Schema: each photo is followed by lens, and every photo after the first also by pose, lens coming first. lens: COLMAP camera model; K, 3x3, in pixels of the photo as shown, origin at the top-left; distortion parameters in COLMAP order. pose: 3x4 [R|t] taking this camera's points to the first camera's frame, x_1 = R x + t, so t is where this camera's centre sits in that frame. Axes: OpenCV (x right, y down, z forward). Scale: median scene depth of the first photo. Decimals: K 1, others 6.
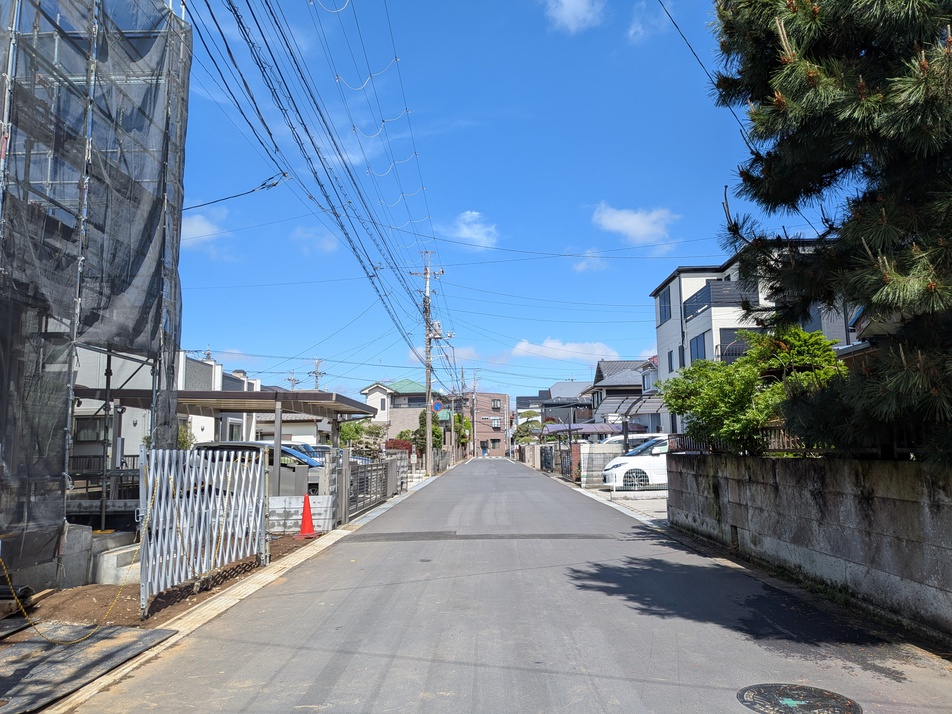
lens RADIAL K [[682.0, 0, 489.3], [0, 682.0, 368.0], [0, 0, 1]] dist [0.036547, -0.058840]
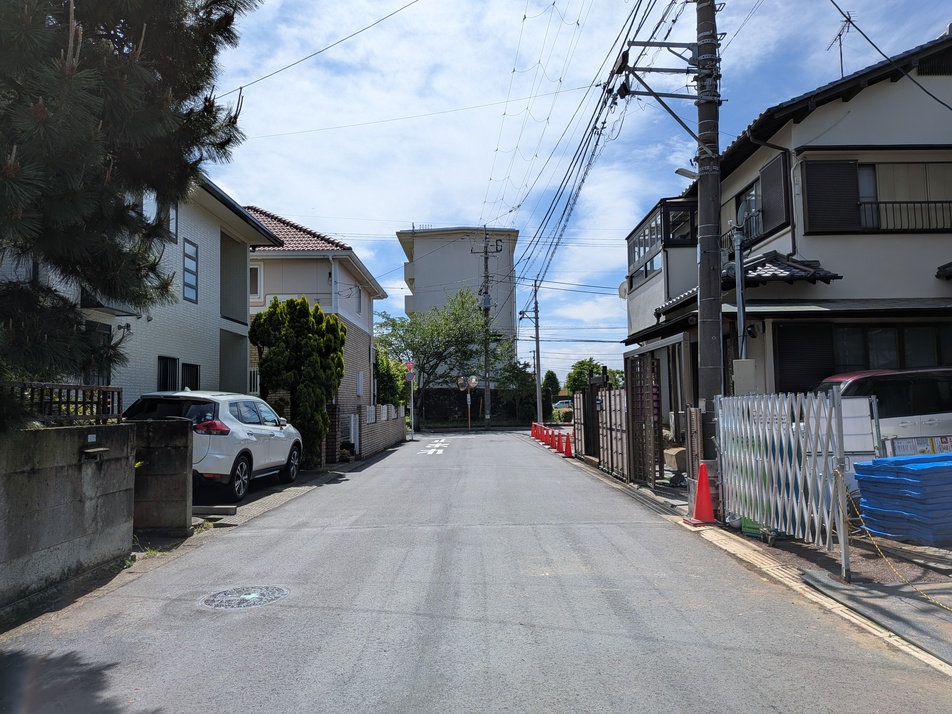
lens RADIAL K [[682.8, 0, 476.0], [0, 682.8, 357.0], [0, 0, 1]] dist [0.035950, -0.059065]
pose [[-0.999475, 0.032170, 0.003874, -0.006496], [0.030876, 0.981824, -0.187267, 0.062019], [-0.009828, -0.187049, -0.982301, 0.502270]]
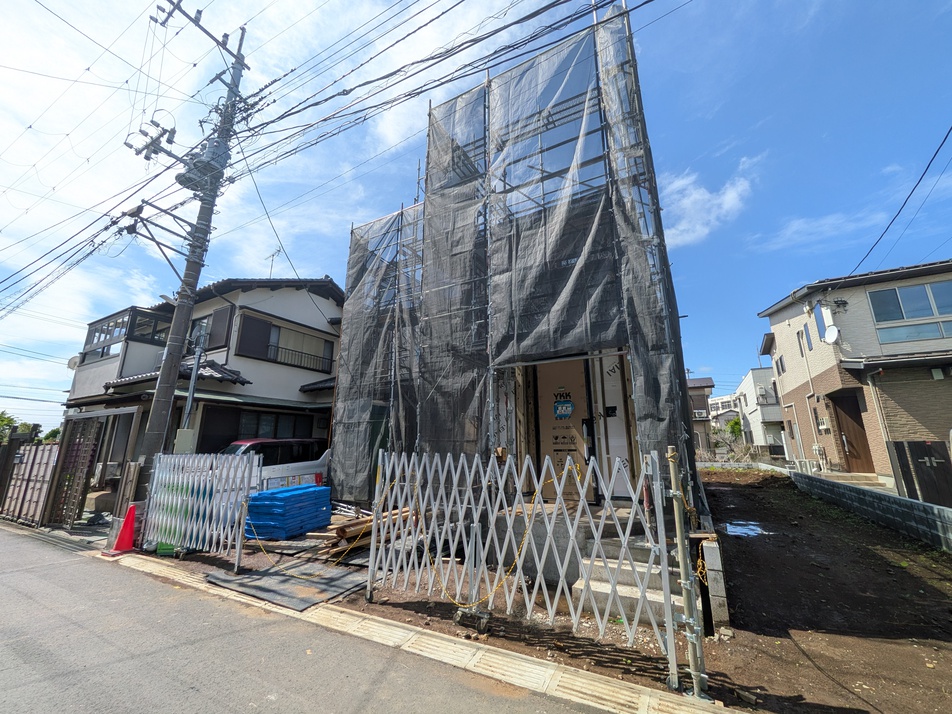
lens RADIAL K [[378.9, 0, 476.2], [0, 378.9, 352.0], [0, 0, 1]] dist [-0.000100, -0.000470]
pose [[-0.490646, -0.197259, -0.848737, 0.011626], [0.116681, 0.950393, -0.288338, 0.054799], [0.863511, -0.240503, -0.443291, 0.494273]]
